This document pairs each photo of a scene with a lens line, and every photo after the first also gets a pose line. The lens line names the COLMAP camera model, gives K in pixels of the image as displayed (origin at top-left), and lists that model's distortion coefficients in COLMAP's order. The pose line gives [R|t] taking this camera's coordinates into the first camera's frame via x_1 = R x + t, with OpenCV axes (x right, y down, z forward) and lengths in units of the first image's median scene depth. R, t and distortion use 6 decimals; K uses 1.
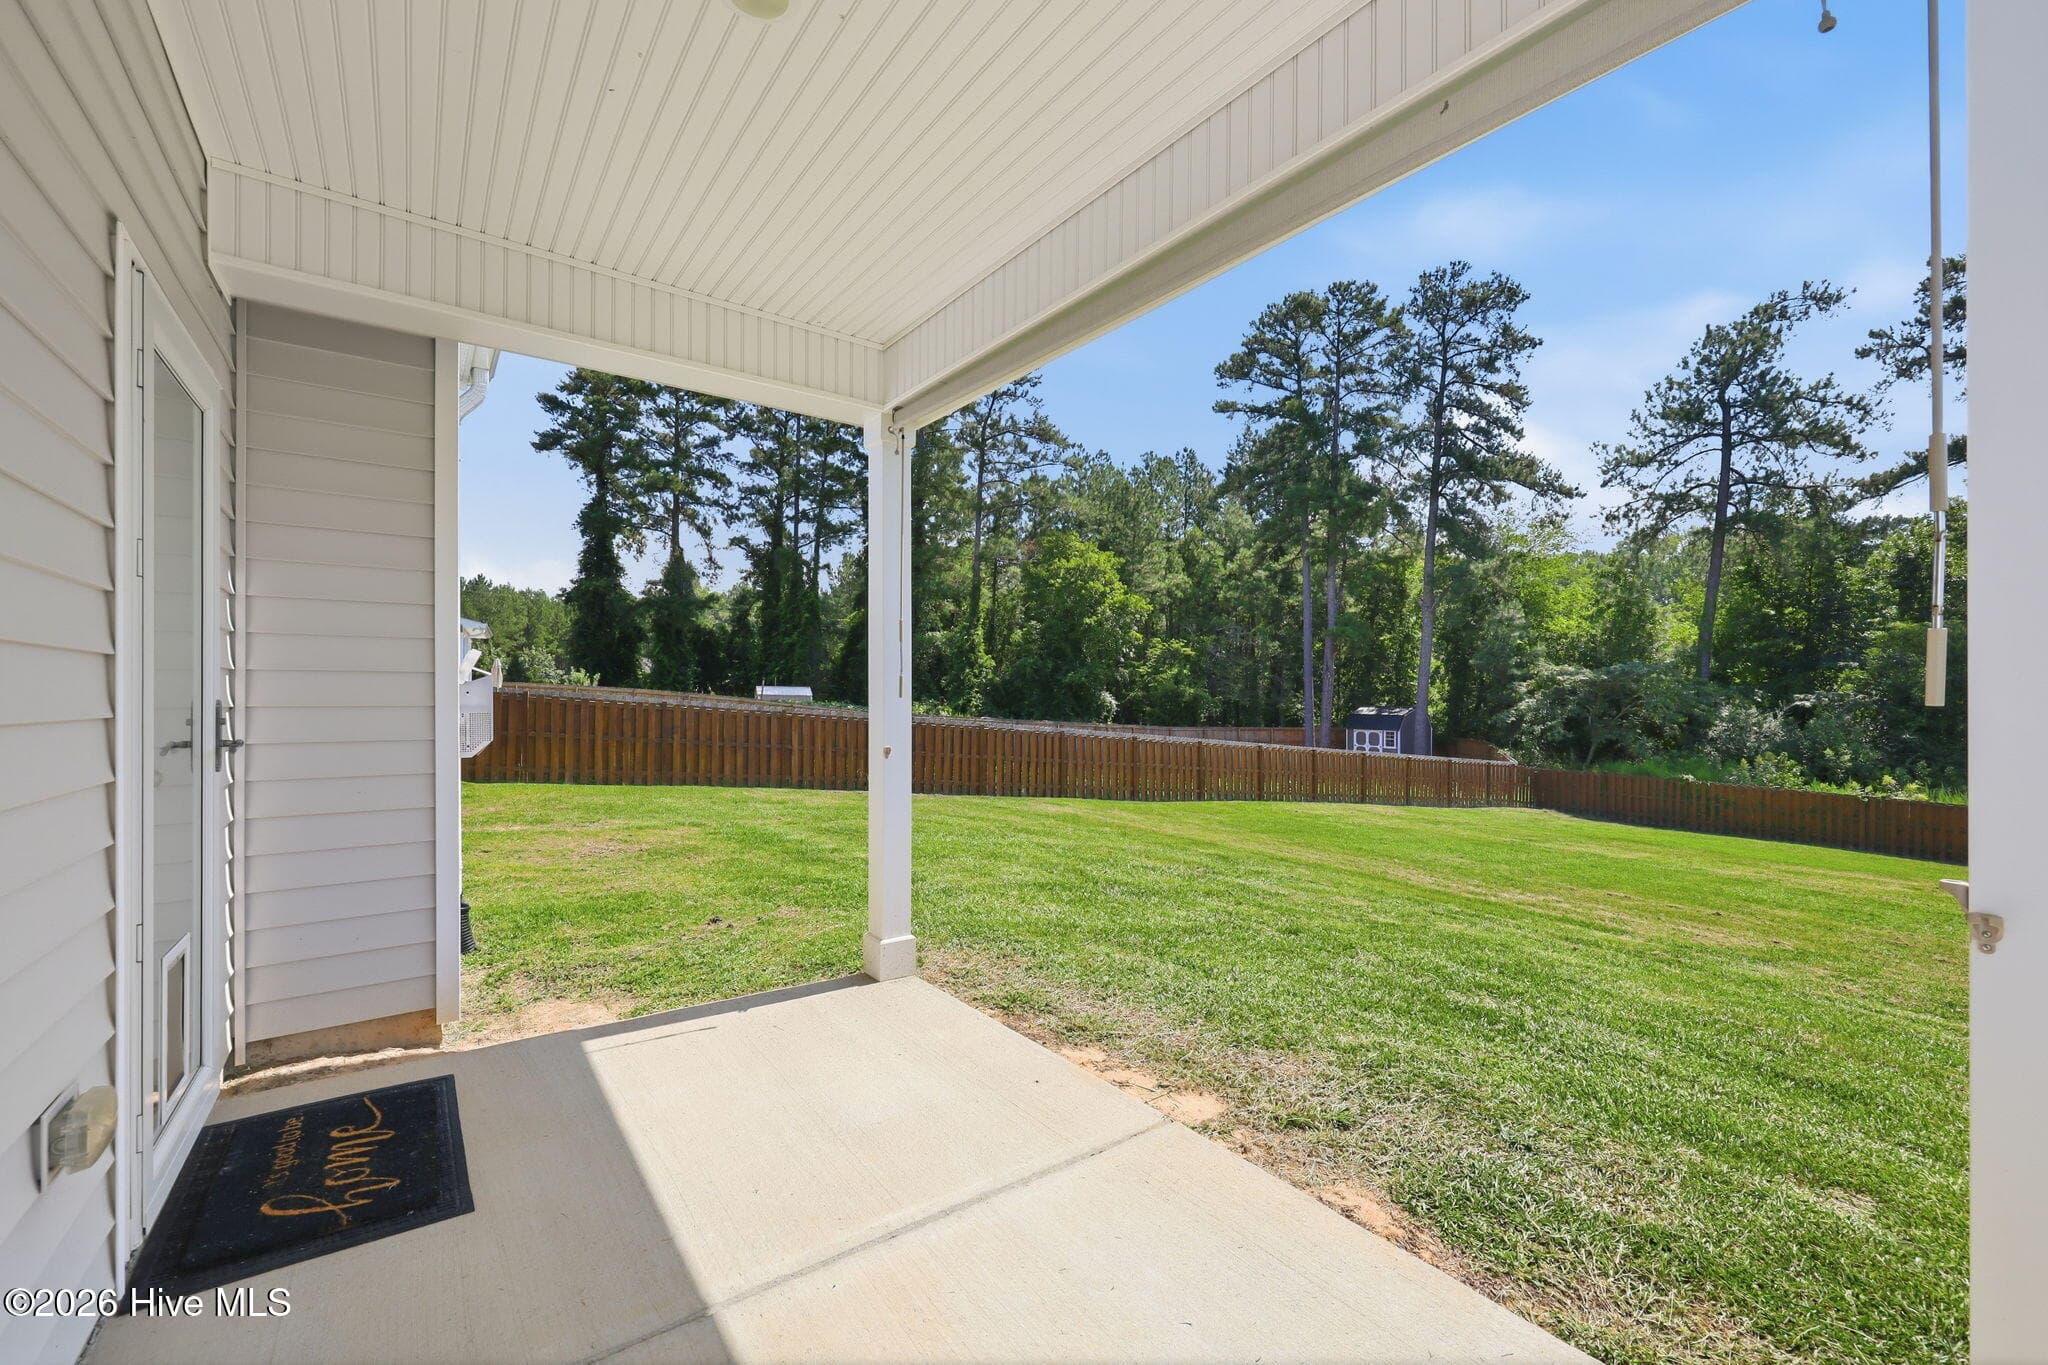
lens RADIAL K [[836.5, 0, 1016.9], [0, 836.5, 691.9], [0, 0, 1]] dist [0.002989, 0.000205]
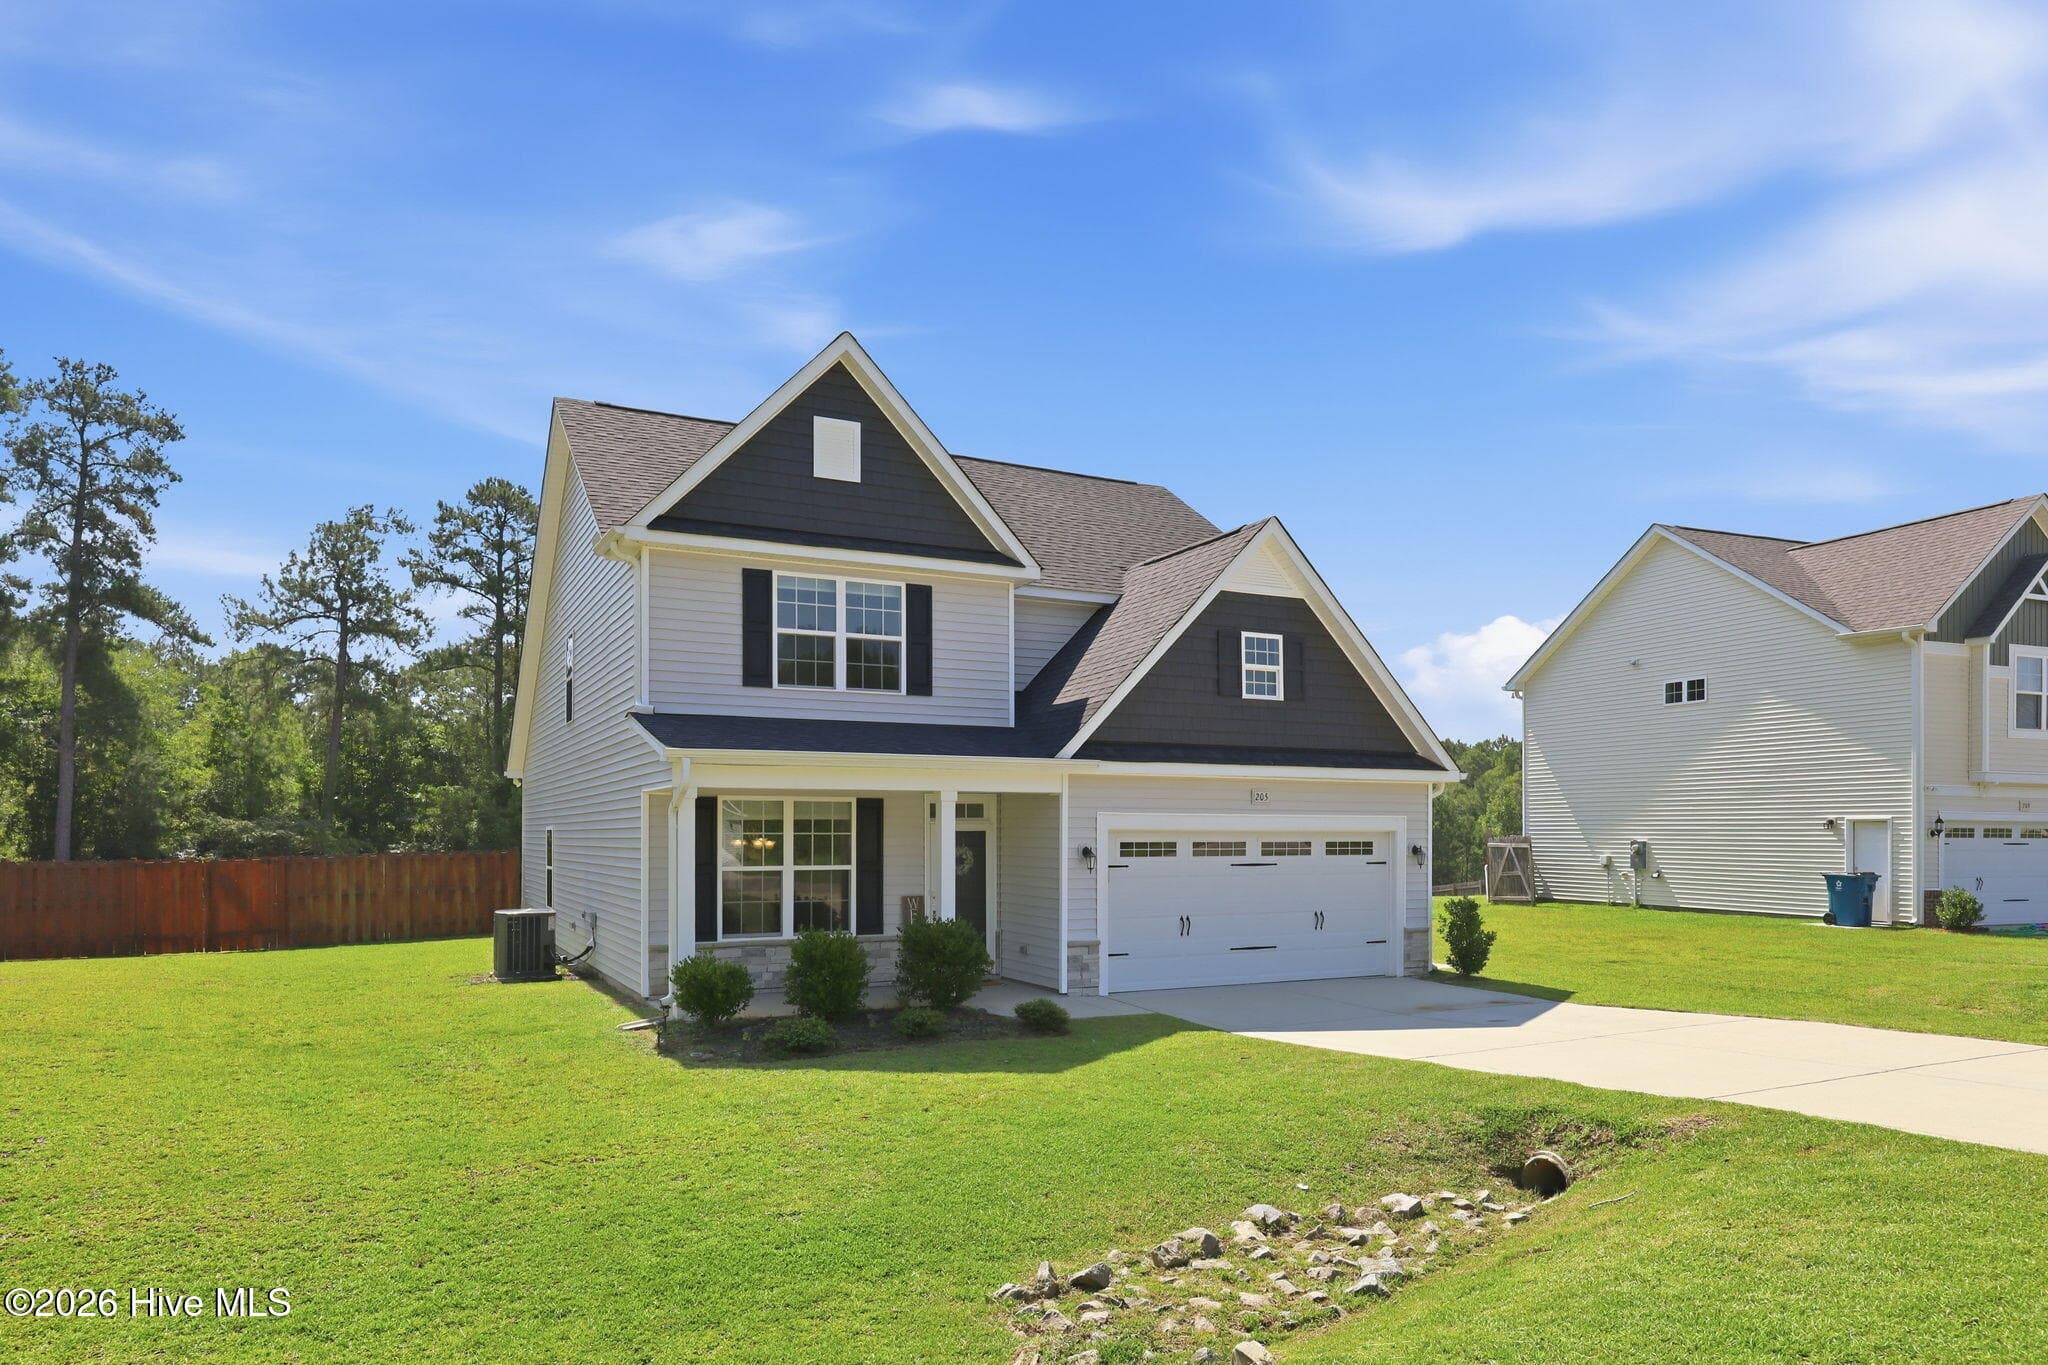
lens RADIAL K [[1287.9, 0, 1020.7], [0, 1287.9, 833.5], [0, 0, 1]] dist [-0.017713, 0.012840]
pose [[0.174371, -0.001504, 0.984679, -0.585589], [-0.004376, 0.999988, 0.002302, -0.017302], [-0.984670, -0.004710, 0.174363, -0.183080]]
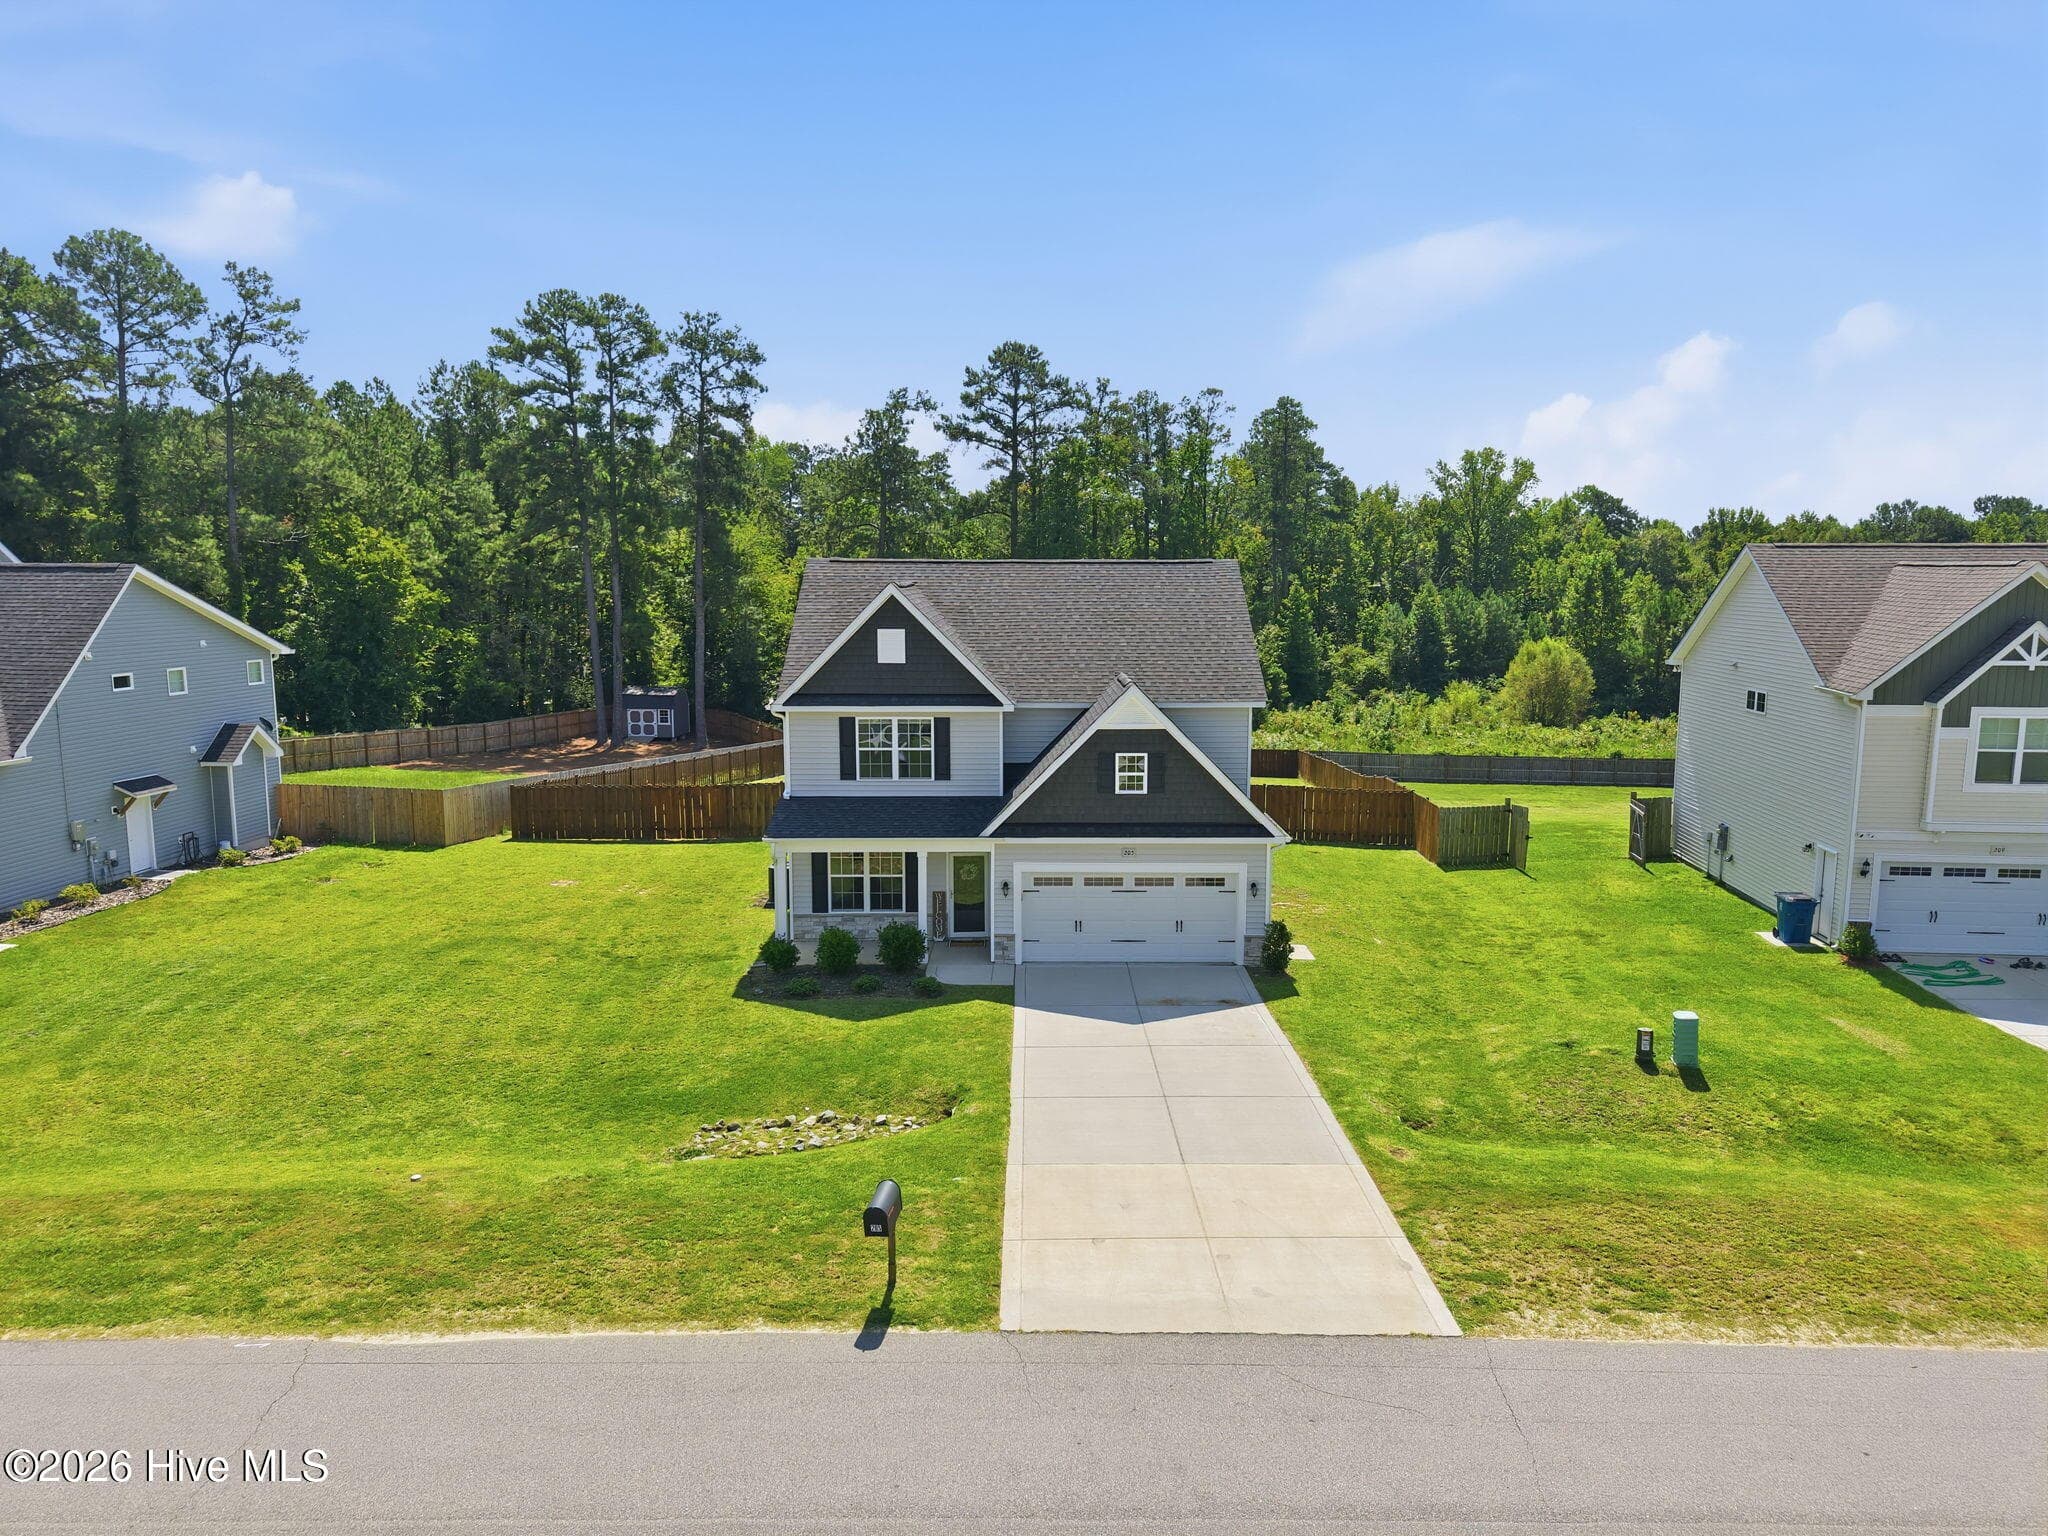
lens RADIAL K [[1358.8, 0, 1029.4], [0, 1358.8, 750.8], [0, 0, 1]] dist [0.043477, -0.054819]
pose [[0.595044, -0.105858, 0.796691, -0.724983], [-0.004374, 0.990846, 0.134923, -0.146421], [-0.803681, -0.083769, 0.589135, -0.487457]]
